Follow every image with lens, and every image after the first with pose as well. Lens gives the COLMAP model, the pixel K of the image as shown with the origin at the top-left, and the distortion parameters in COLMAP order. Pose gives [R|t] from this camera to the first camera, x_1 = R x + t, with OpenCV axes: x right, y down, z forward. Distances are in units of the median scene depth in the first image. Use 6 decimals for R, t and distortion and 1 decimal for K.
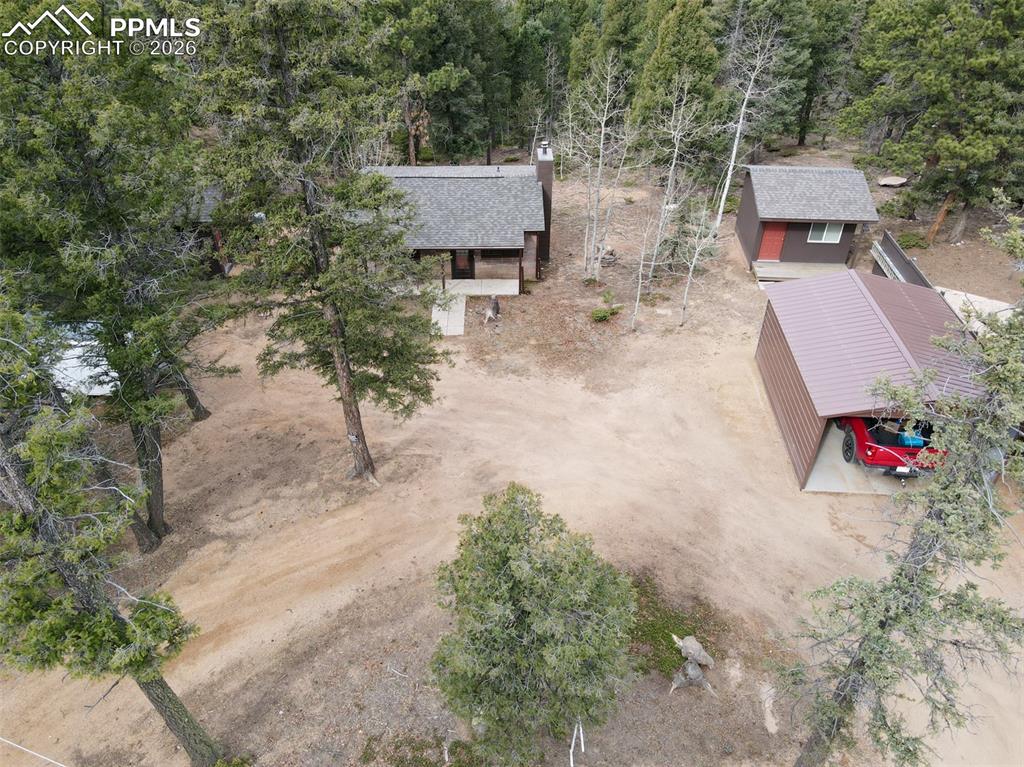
lens RADIAL K [[754.9, 0, 513.6], [0, 754.9, 385.1], [0, 0, 1]] dist [0.012611, 0.004504]
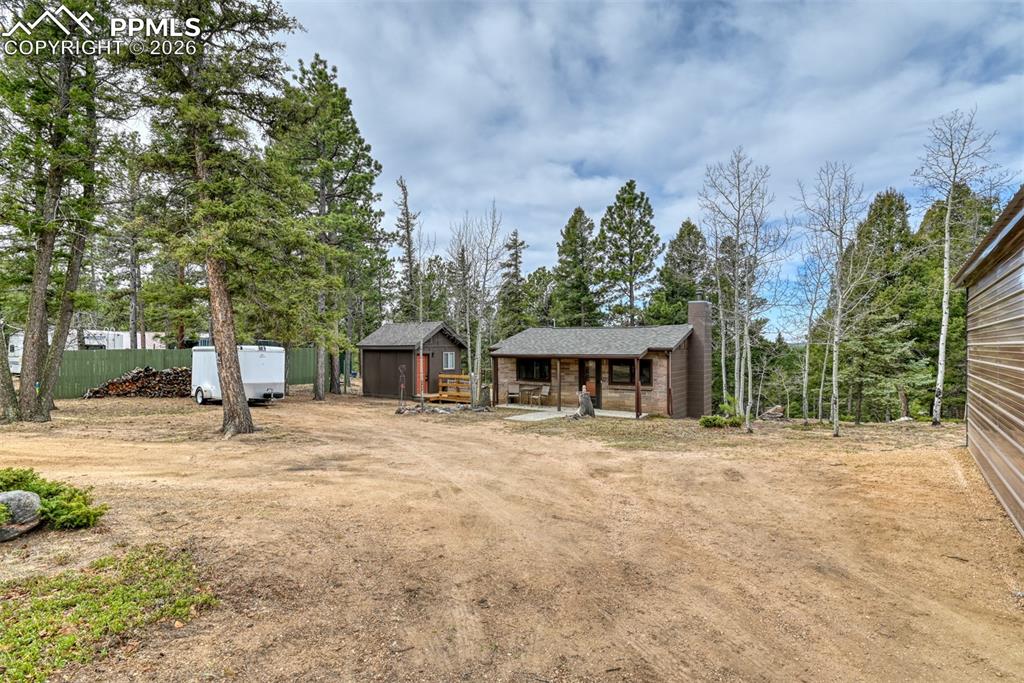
lens RADIAL K [[505.7, 0, 519.4], [0, 505.7, 347.7], [0, 0, 1]] dist [-0.023194, -0.002958]
pose [[0.829731, -0.005288, -0.558139, 0.268699], [-0.324226, 0.809387, -0.489663, 0.169631], [0.454340, 0.587251, 0.669859, 0.641711]]
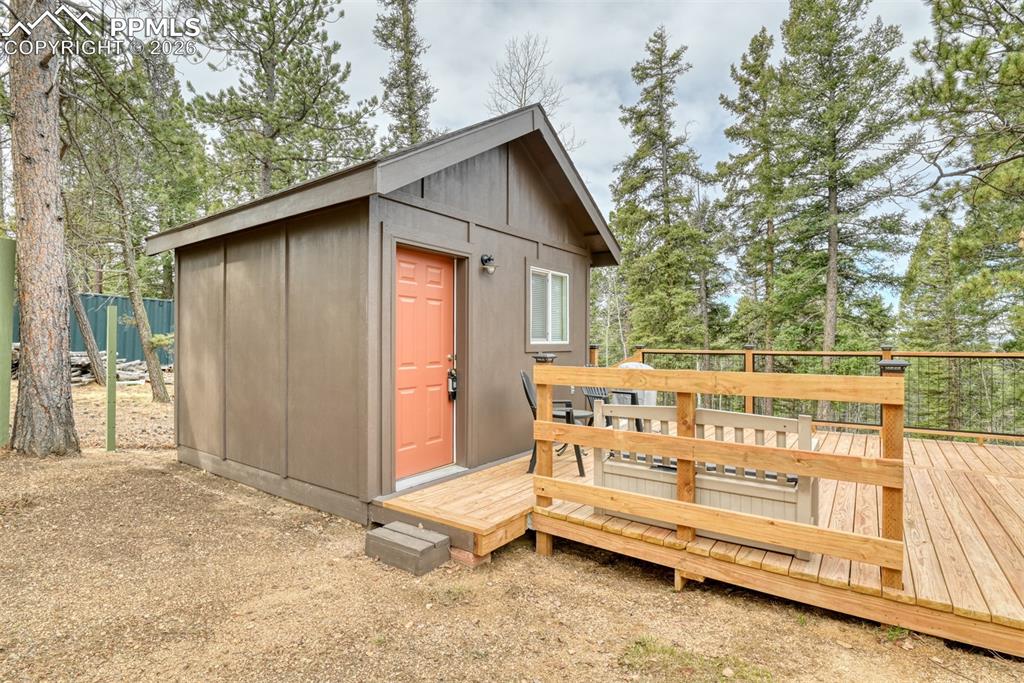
lens RADIAL K [[505.7, 0, 519.5], [0, 505.7, 341.4], [0, 0, 1]] dist [-0.023194, -0.002958]
pose [[0.806733, -0.007774, -0.590865, -0.356580], [-0.344116, 0.806692, -0.480449, -0.167847], [0.480382, 0.590920, 0.648110, 1.182739]]
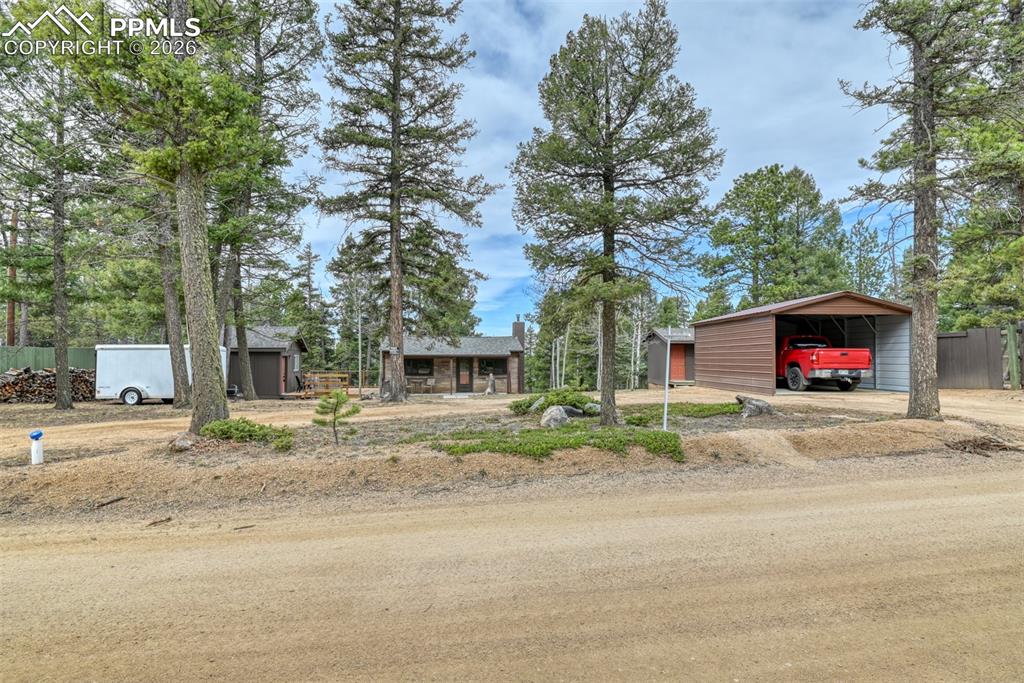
lens RADIAL K [[505.7, 0, 514.9], [0, 505.7, 343.5], [0, 0, 1]] dist [-0.023194, -0.002958]
pose [[0.994772, -0.000820, 0.102116, -0.088475], [0.062832, 0.793194, -0.605719, 0.433580], [-0.080501, 0.608968, 0.789099, 0.301090]]
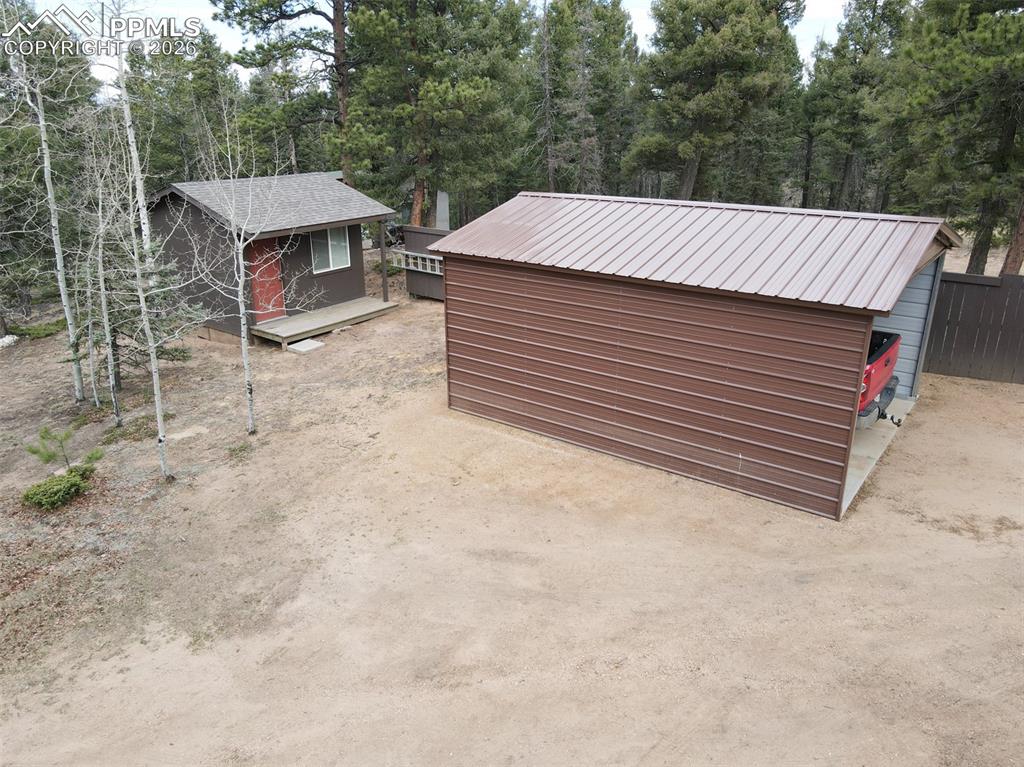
lens RADIAL K [[754.9, 0, 505.4], [0, 754.9, 388.9], [0, 0, 1]] dist [0.012611, 0.004504]
pose [[0.550973, -0.304358, 0.777042, -0.049907], [0.504423, 0.863235, -0.019550, -0.017026], [-0.664820, 0.402729, 0.629145, 0.678316]]
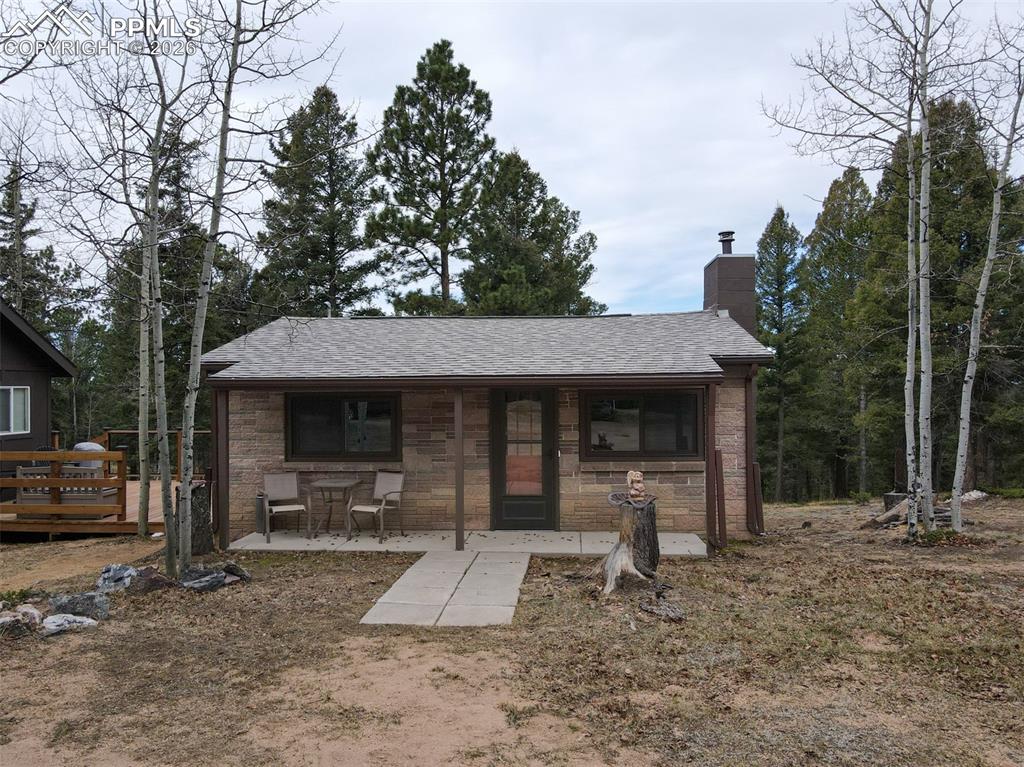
lens RADIAL K [[754.9, 0, 514.2], [0, 754.9, 380.7], [0, 0, 1]] dist [0.012611, 0.004504]
pose [[0.995432, -0.014809, -0.094320, -0.049654], [-0.044605, 0.801325, -0.596563, 0.006960], [0.084416, 0.598045, 0.797004, 0.893252]]
